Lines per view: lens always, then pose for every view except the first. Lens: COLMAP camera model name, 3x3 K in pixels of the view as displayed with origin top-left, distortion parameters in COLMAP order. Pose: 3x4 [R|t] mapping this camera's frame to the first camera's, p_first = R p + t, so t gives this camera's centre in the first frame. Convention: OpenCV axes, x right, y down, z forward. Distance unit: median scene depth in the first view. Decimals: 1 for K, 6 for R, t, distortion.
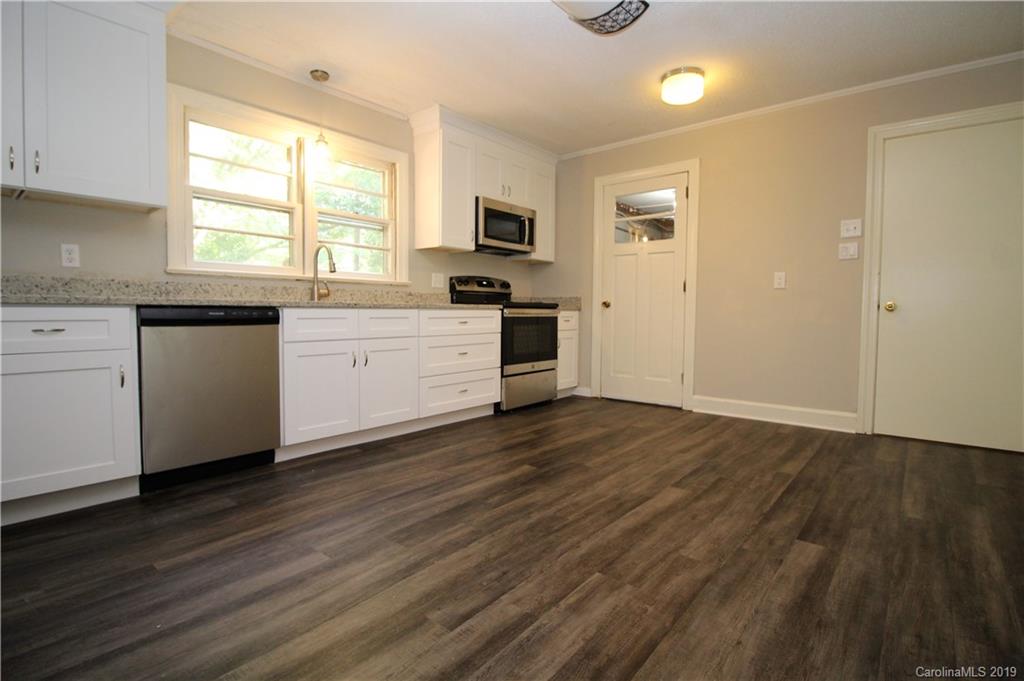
lens RADIAL K [[475.8, 0, 512.4], [0, 475.8, 337.9], [0, 0, 1]] dist [-0.006185, -0.008067]
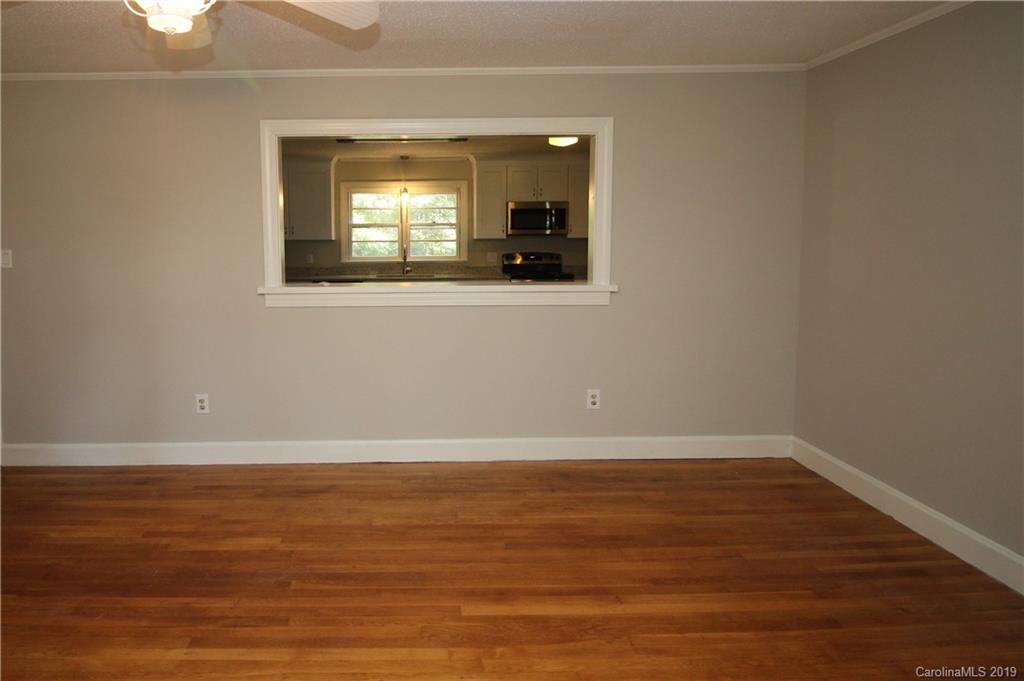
lens RADIAL K [[582.3, 0, 408.3], [0, 582.3, 274.5], [0, 0, 1]] dist [-0.007053, -0.007163]
pose [[0.655648, 0.033988, -0.754302, 1.533464], [-0.031299, 0.999351, 0.017824, -0.131889], [0.754418, 0.011922, 0.656286, -0.588400]]
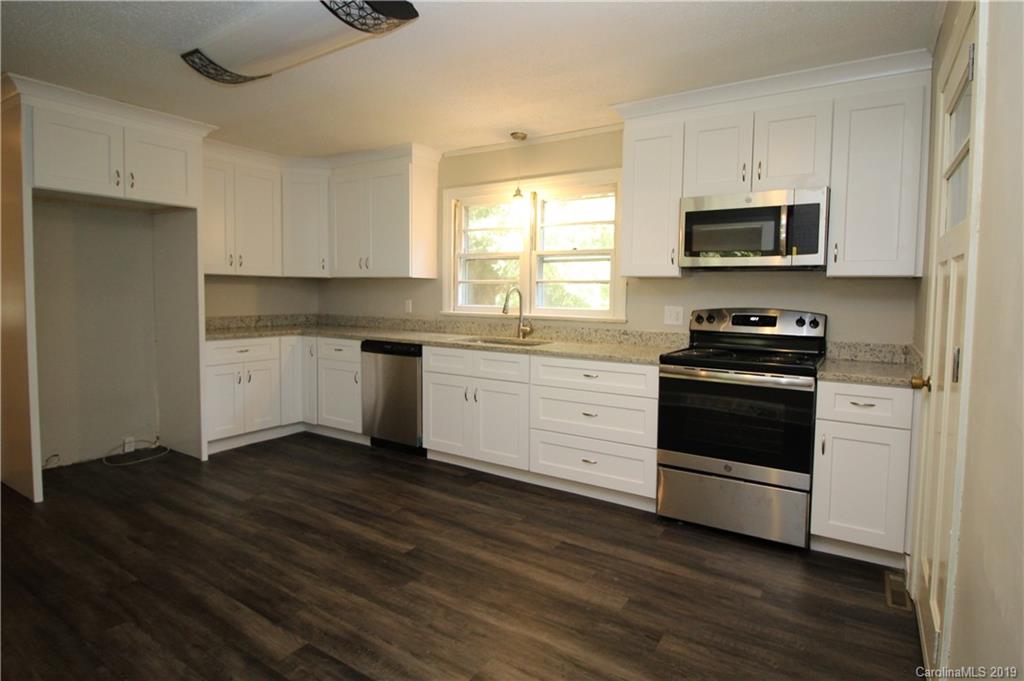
lens RADIAL K [[529.3, 0, 544.4], [0, 529.3, 325.0], [0, 0, 1]] dist [-0.002053, -0.009809]
pose [[0.172633, 0.054666, -0.983468, 0.922661], [-0.071214, 0.996538, 0.042892, -0.184341], [0.982408, 0.062632, 0.175928, 0.942860]]
